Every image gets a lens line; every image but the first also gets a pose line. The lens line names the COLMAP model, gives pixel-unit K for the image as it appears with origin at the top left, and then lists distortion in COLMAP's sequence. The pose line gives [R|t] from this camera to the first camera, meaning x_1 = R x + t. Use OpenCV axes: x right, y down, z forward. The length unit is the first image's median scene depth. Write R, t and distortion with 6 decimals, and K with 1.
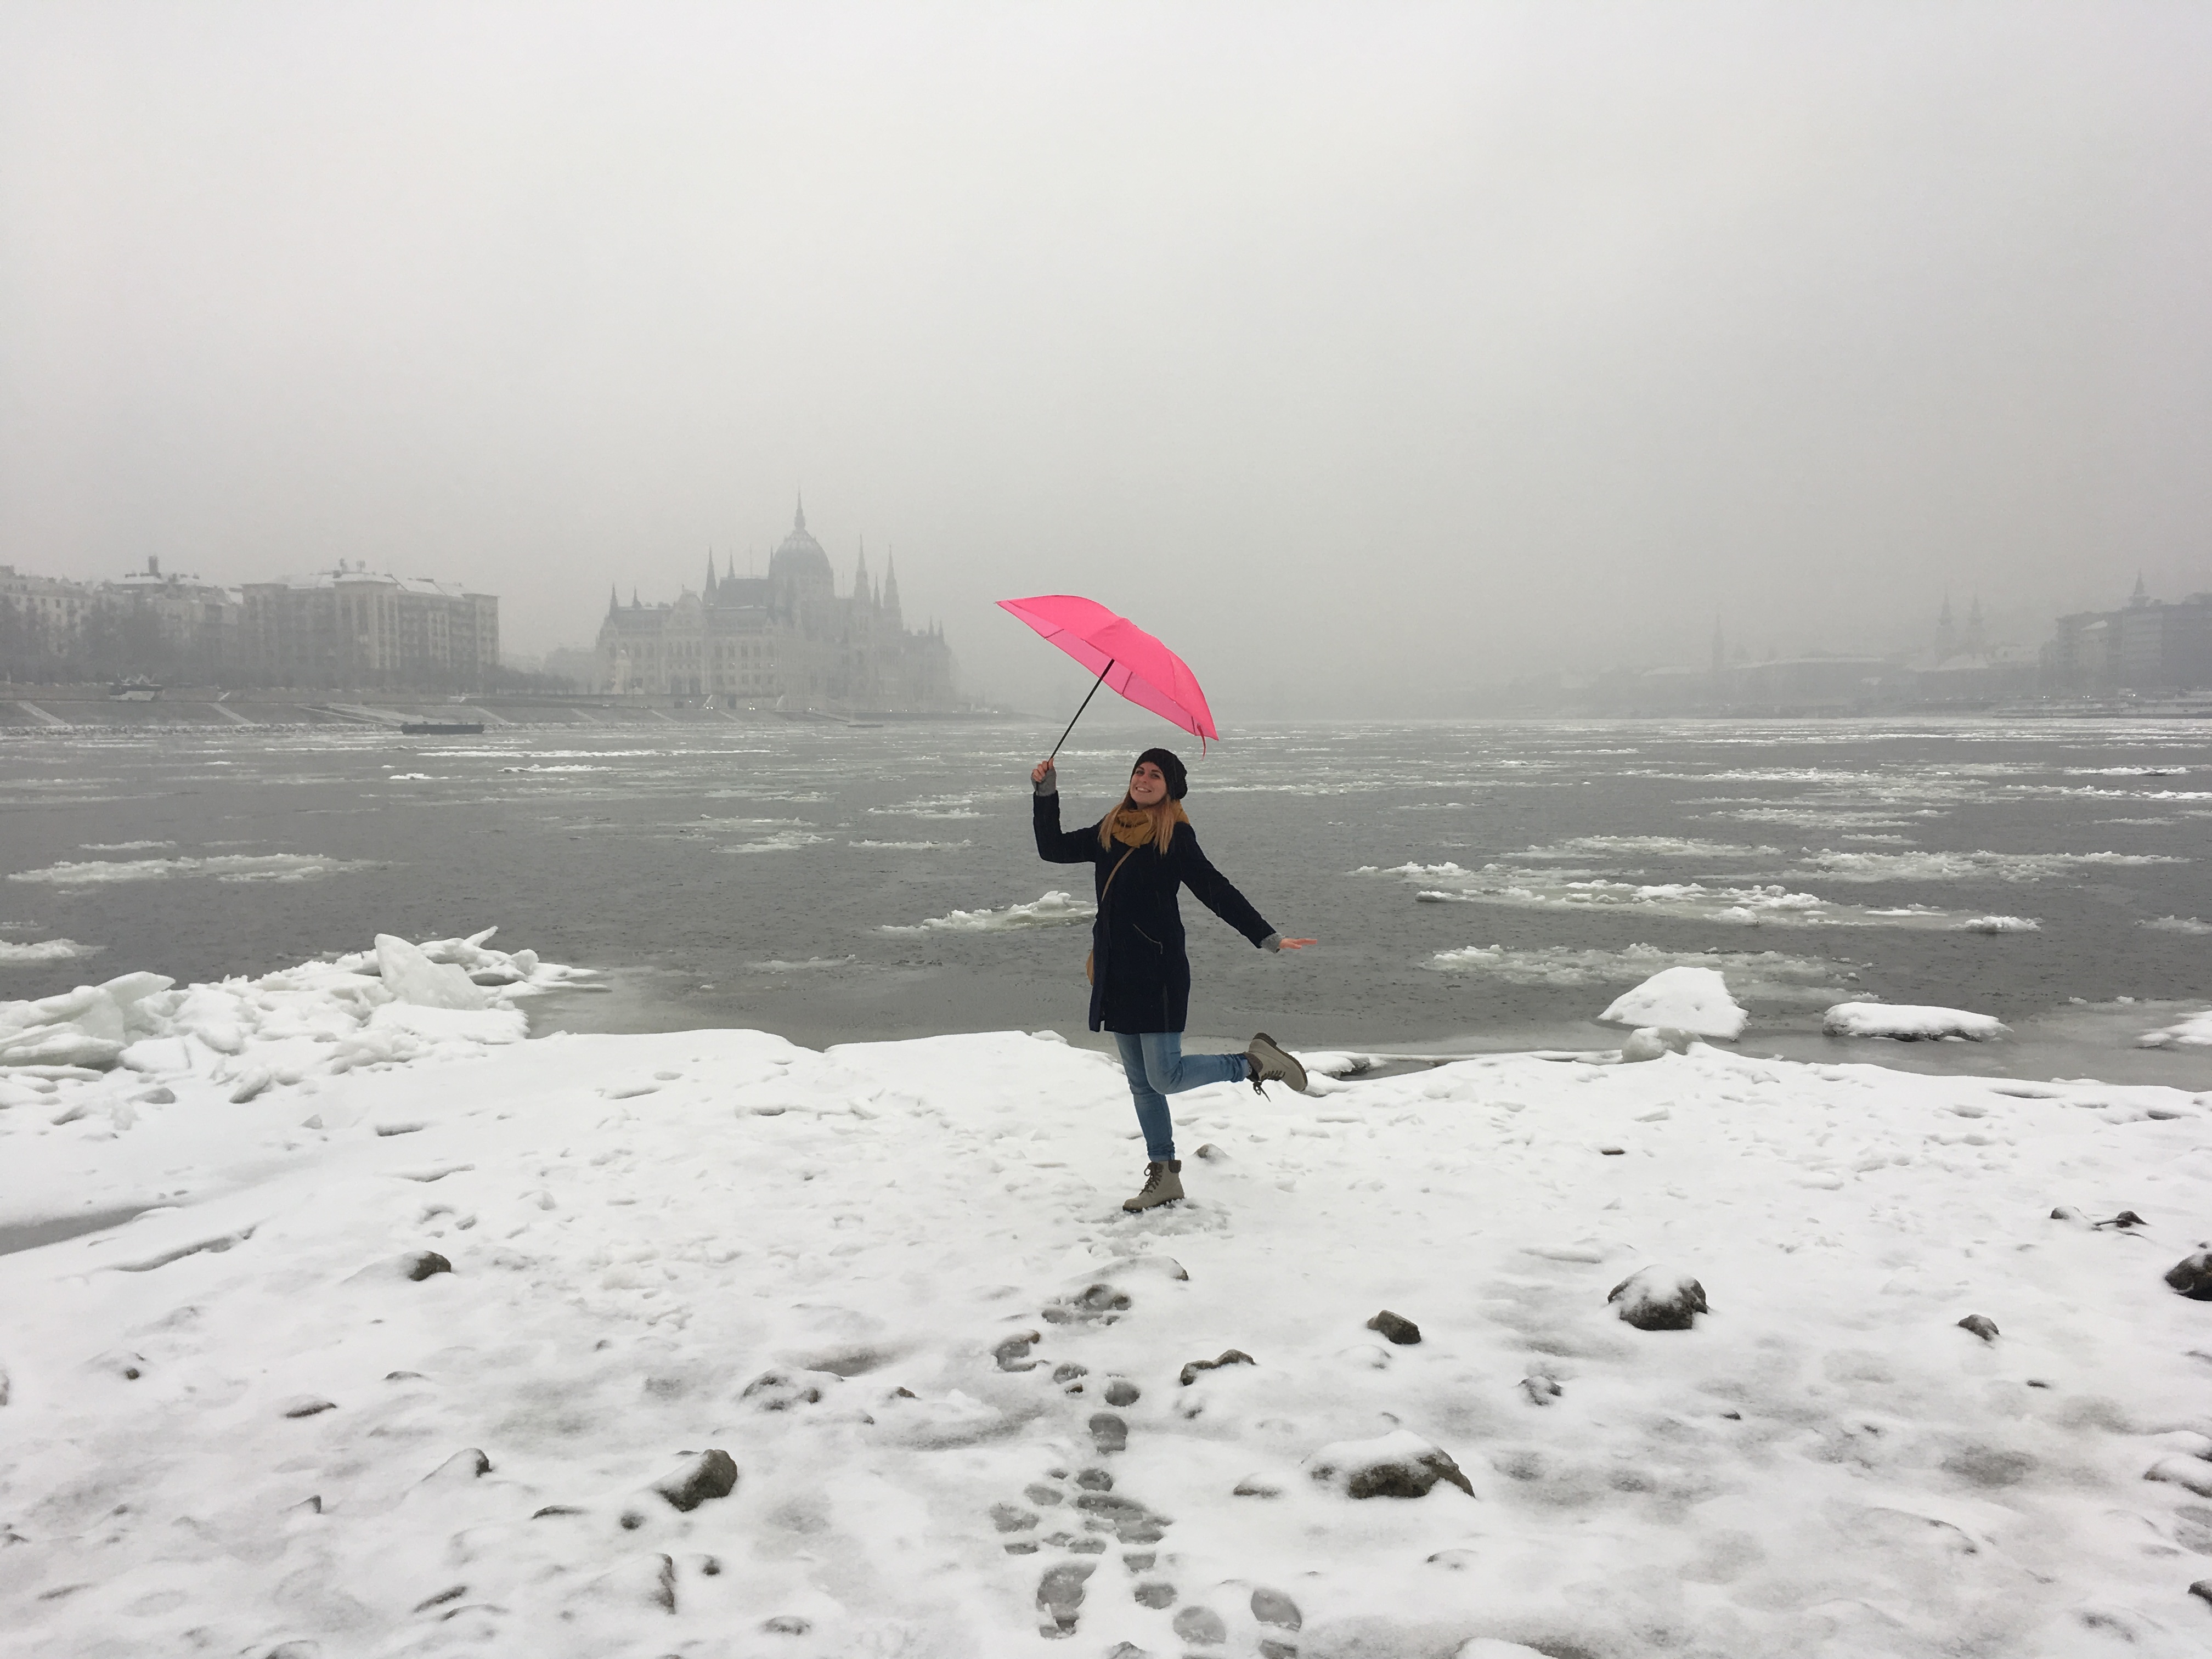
lens RADIAL K [[1897.7, 0, 1106.0], [0, 1897.7, 829.5], [0, 0, 1]] dist [0.089490, -0.119530]
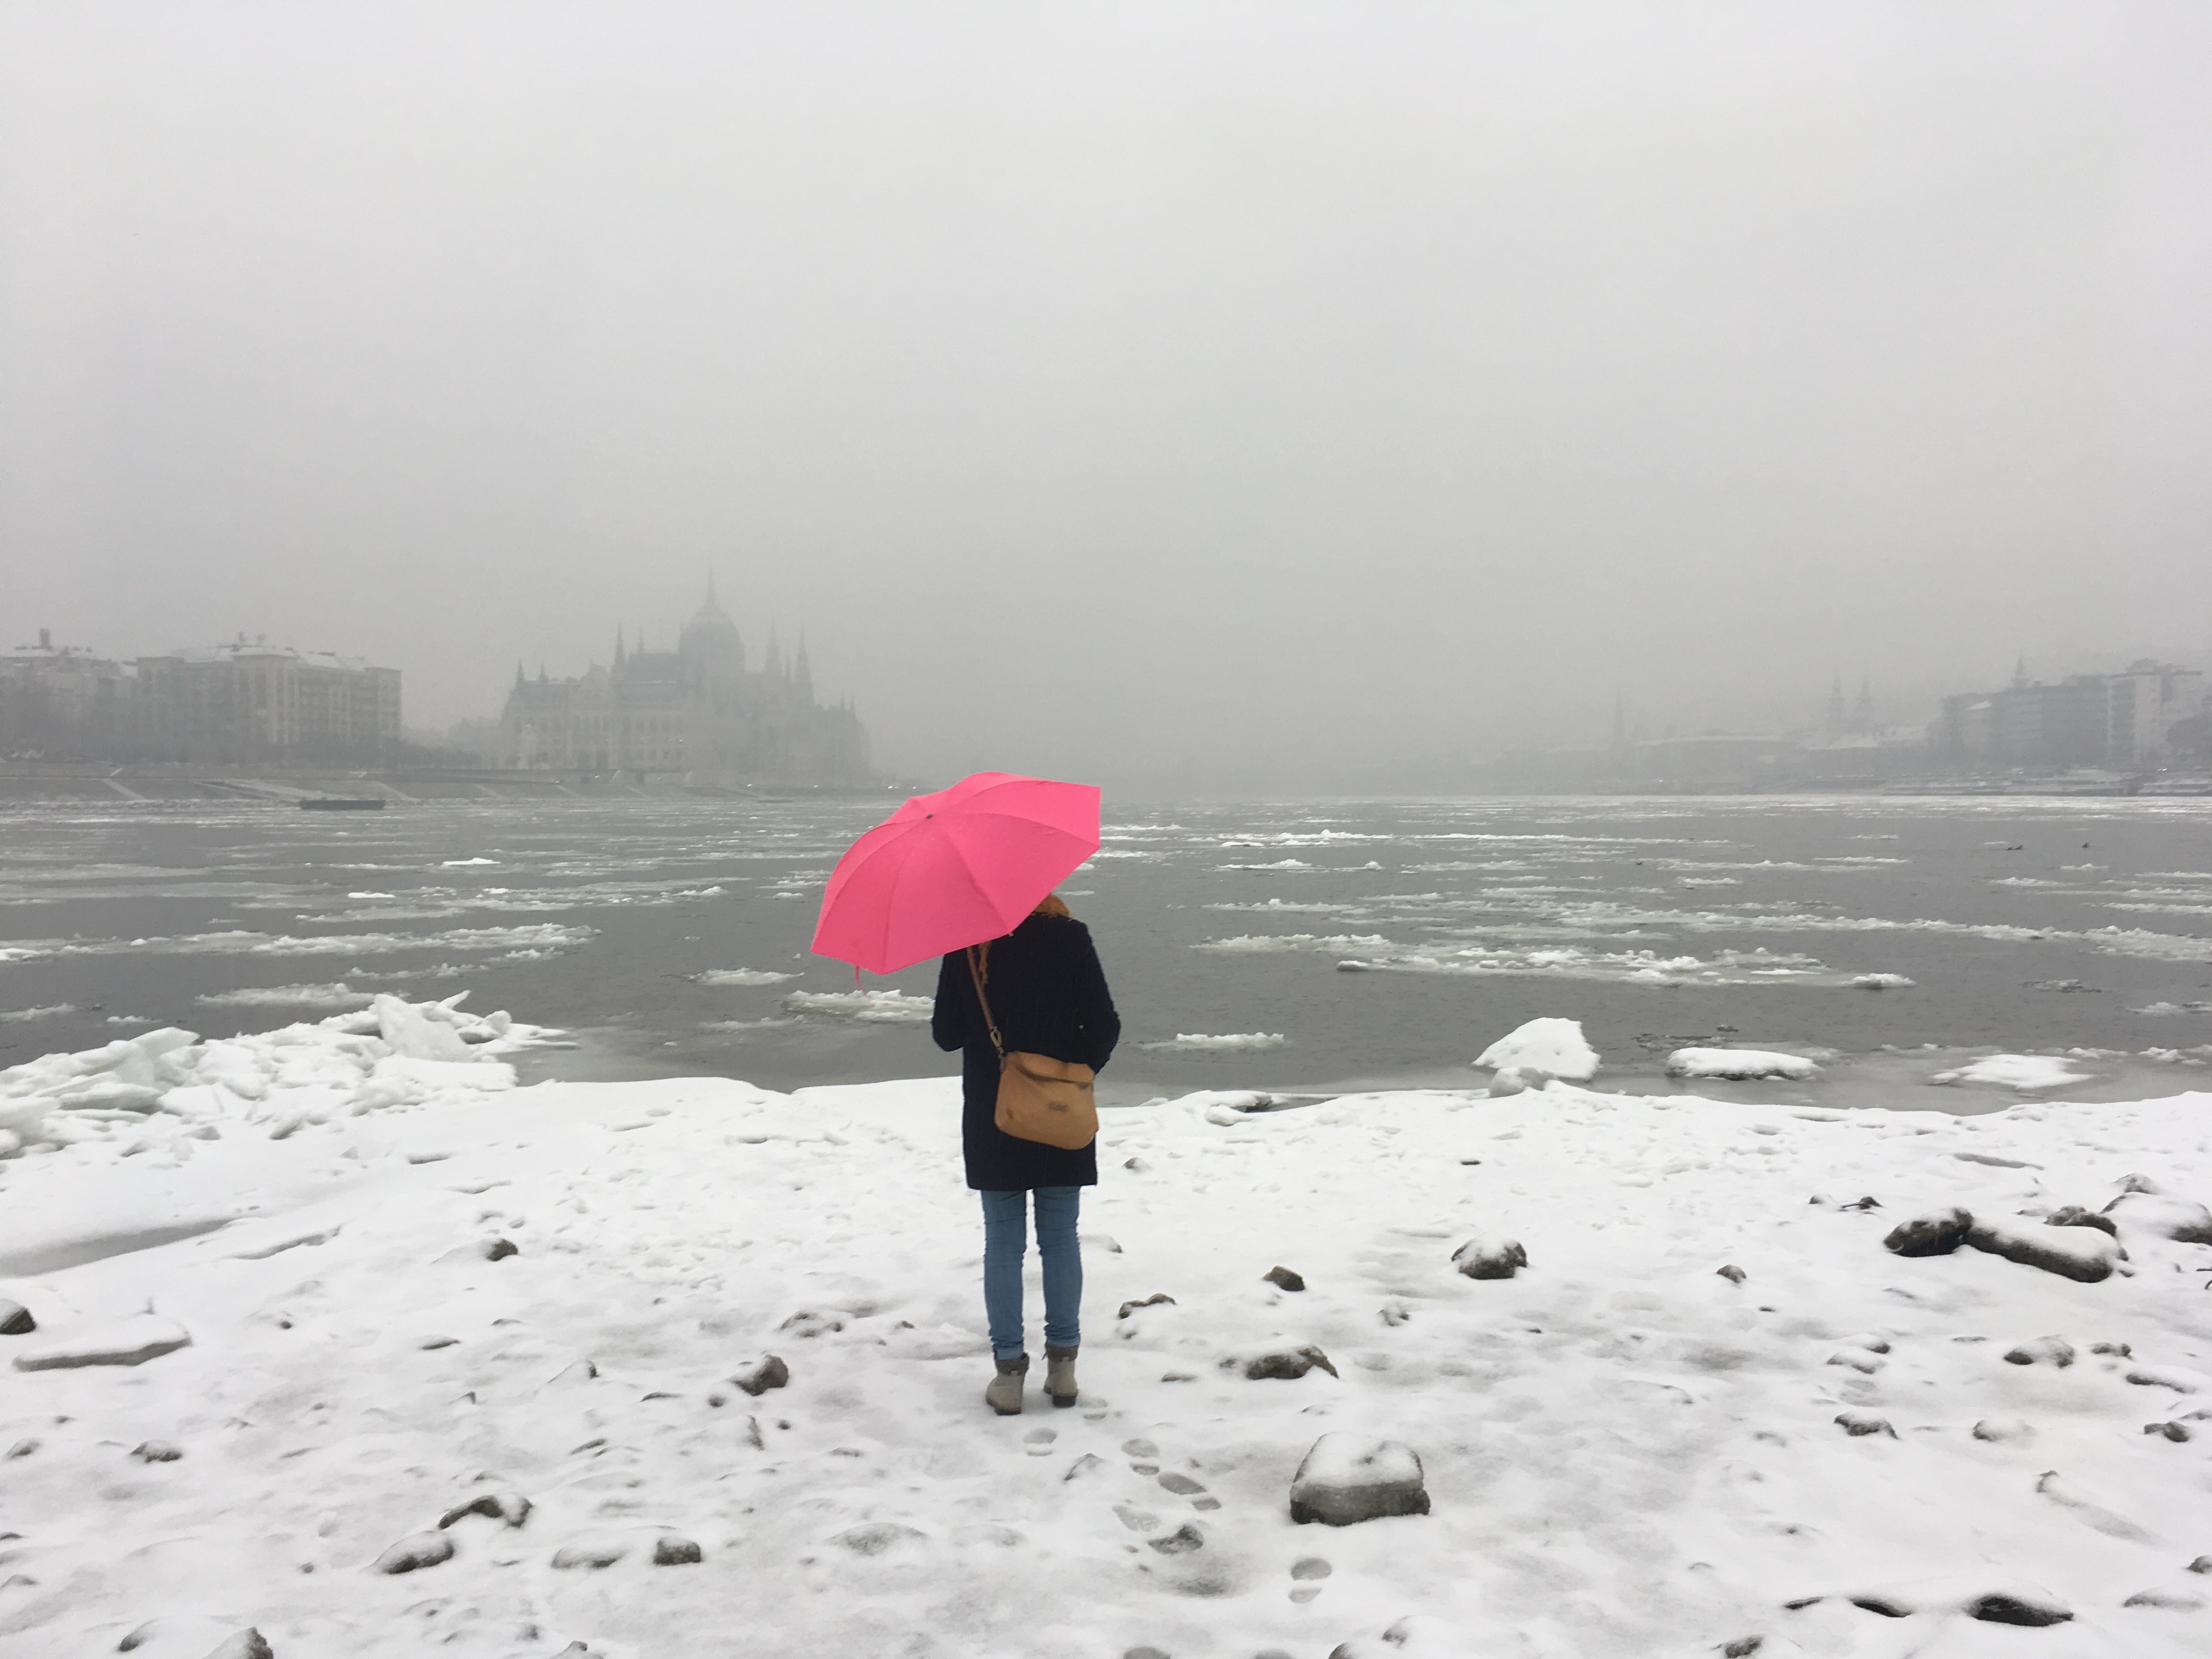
lens RADIAL K [[1897.7, 0, 1106.0], [0, 1897.7, 829.5], [0, 0, 1]] dist [0.089490, -0.119530]
pose [[0.998926, 0.000057, 0.046333, -0.022084], [0.001780, 0.999214, -0.039597, 0.007786], [-0.046299, 0.039637, 0.998141, -0.224670]]
